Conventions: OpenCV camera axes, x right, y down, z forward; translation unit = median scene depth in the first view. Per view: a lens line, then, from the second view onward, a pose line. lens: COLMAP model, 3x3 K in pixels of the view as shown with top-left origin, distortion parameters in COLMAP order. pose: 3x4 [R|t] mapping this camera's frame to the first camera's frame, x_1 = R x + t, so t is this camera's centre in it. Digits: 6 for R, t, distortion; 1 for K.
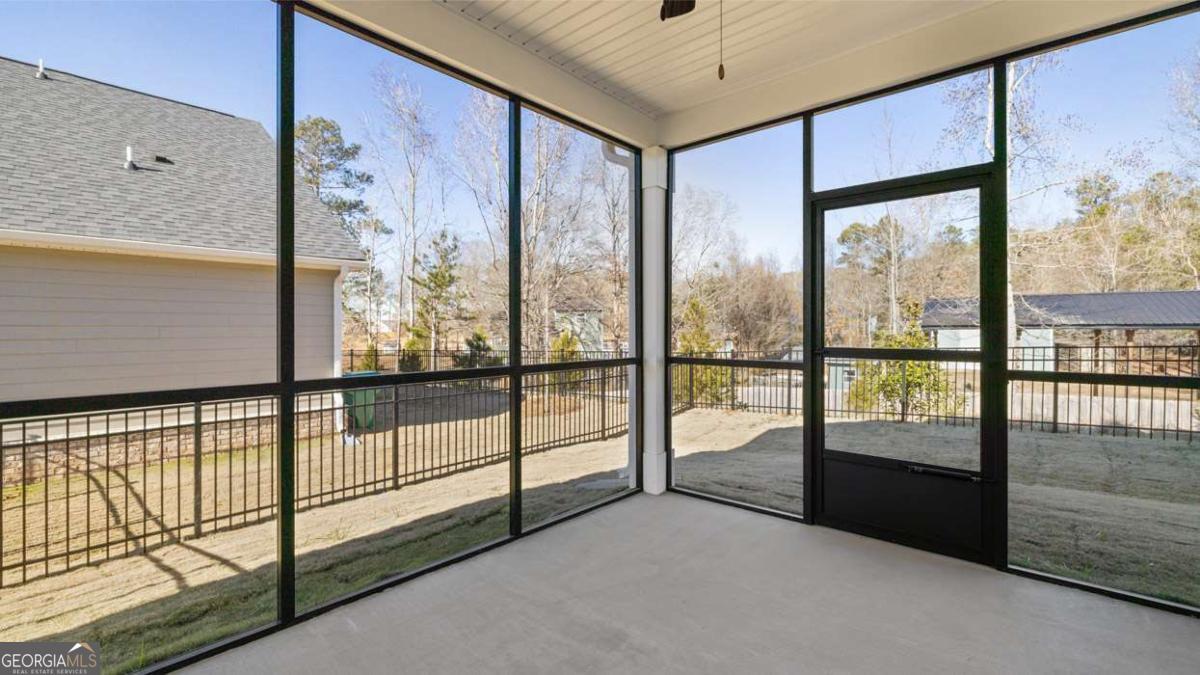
lens RADIAL K [[506.0, 0, 600.6], [0, 506.0, 321.8], [0, 0, 1]] dist [0.000171, 0.000067]
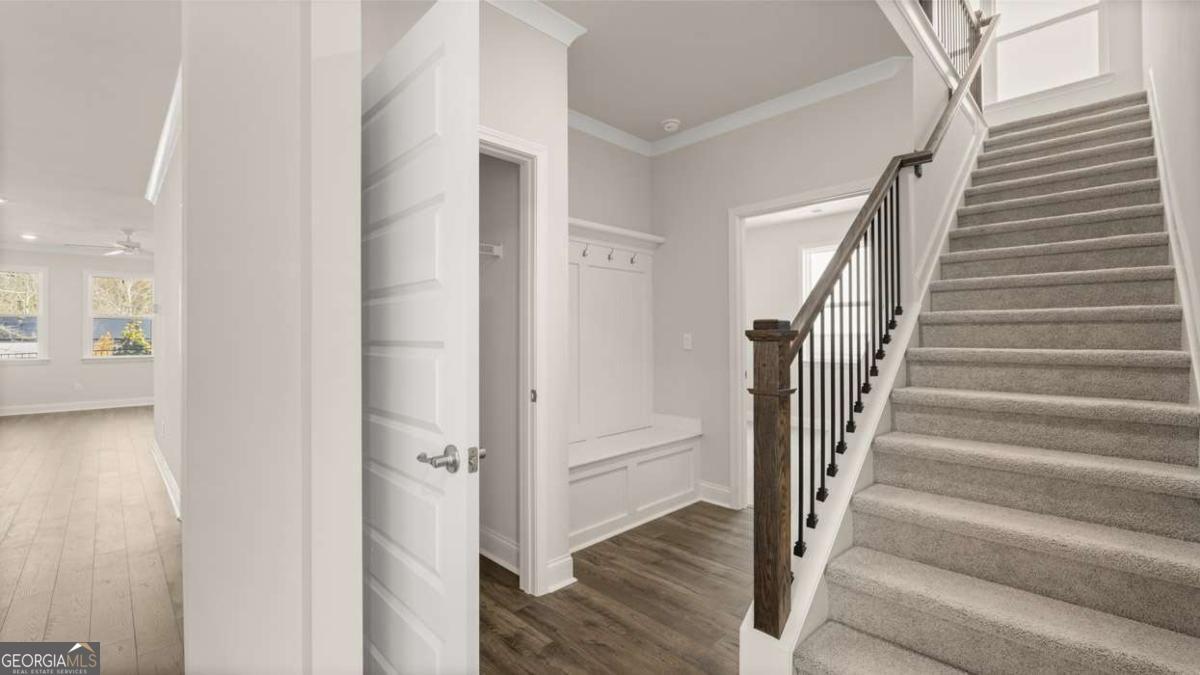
lens RADIAL K [[500.8, 0, 599.3], [0, 500.8, 339.9], [0, 0, 1]] dist [-0.000015, -0.000310]
pose [[0.074544, -0.003480, 0.997212, -0.141714], [-0.010456, 0.999936, 0.004271, -0.007920], [-0.997163, -0.010745, 0.074503, -0.317846]]
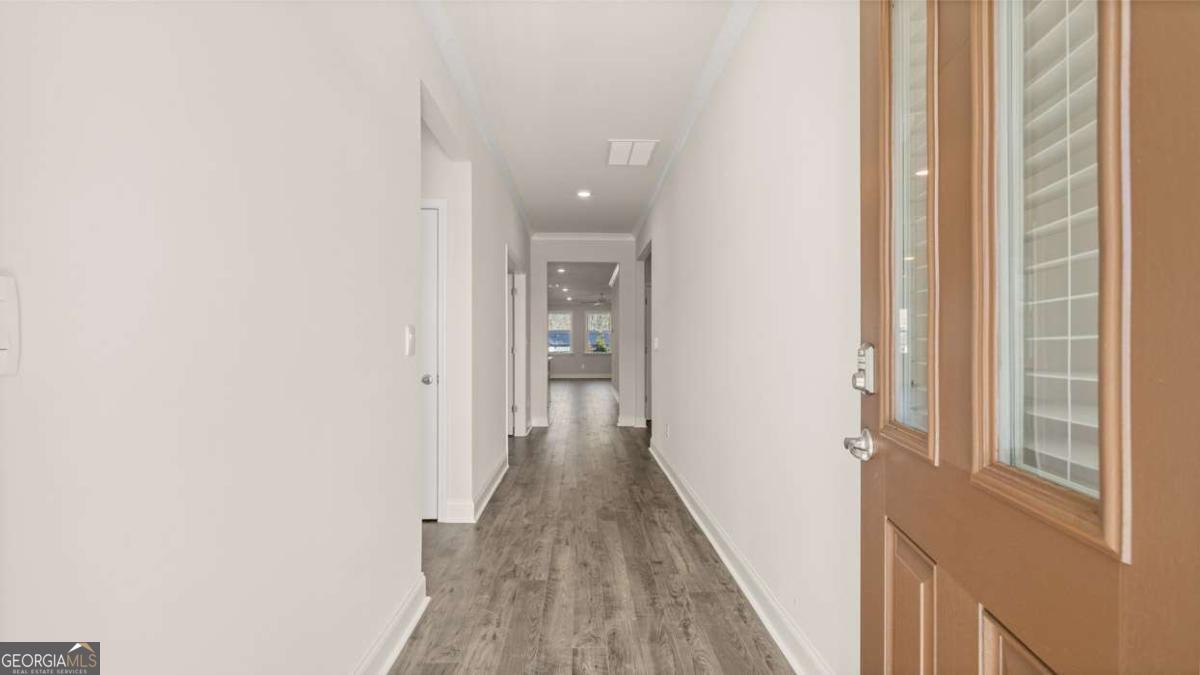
lens RADIAL K [[505.4, 0, 596.3], [0, 505.4, 324.7], [0, 0, 1]] dist [0.000244, -0.000045]
pose [[0.732740, 0.022995, 0.680120, -0.287694], [-0.001280, 0.999474, -0.032413, -0.008048], [-0.680507, 0.022880, 0.732384, -0.461976]]
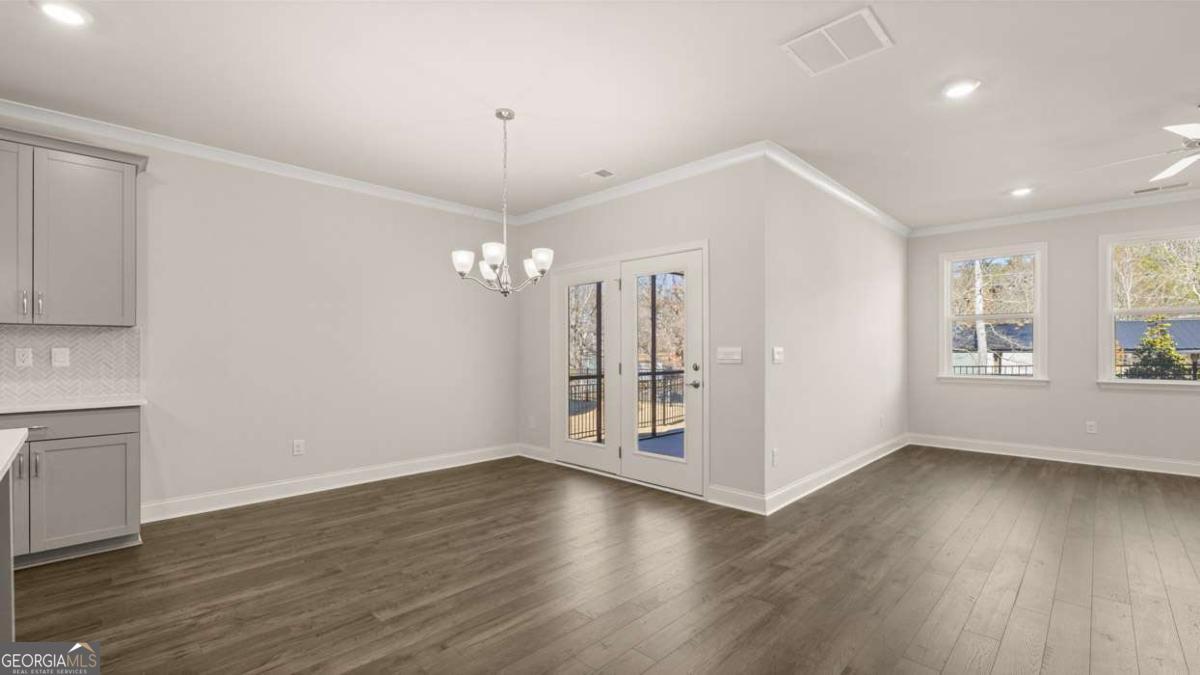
lens RADIAL K [[505.3, 0, 595.8], [0, 505.3, 345.1], [0, 0, 1]] dist [-0.001946, -0.000467]
pose [[0.997912, 0.000225, -0.064593, -0.033510], [0.000089, 0.999988, 0.004857, -0.006521], [0.064593, -0.004853, 0.997900, -0.177856]]
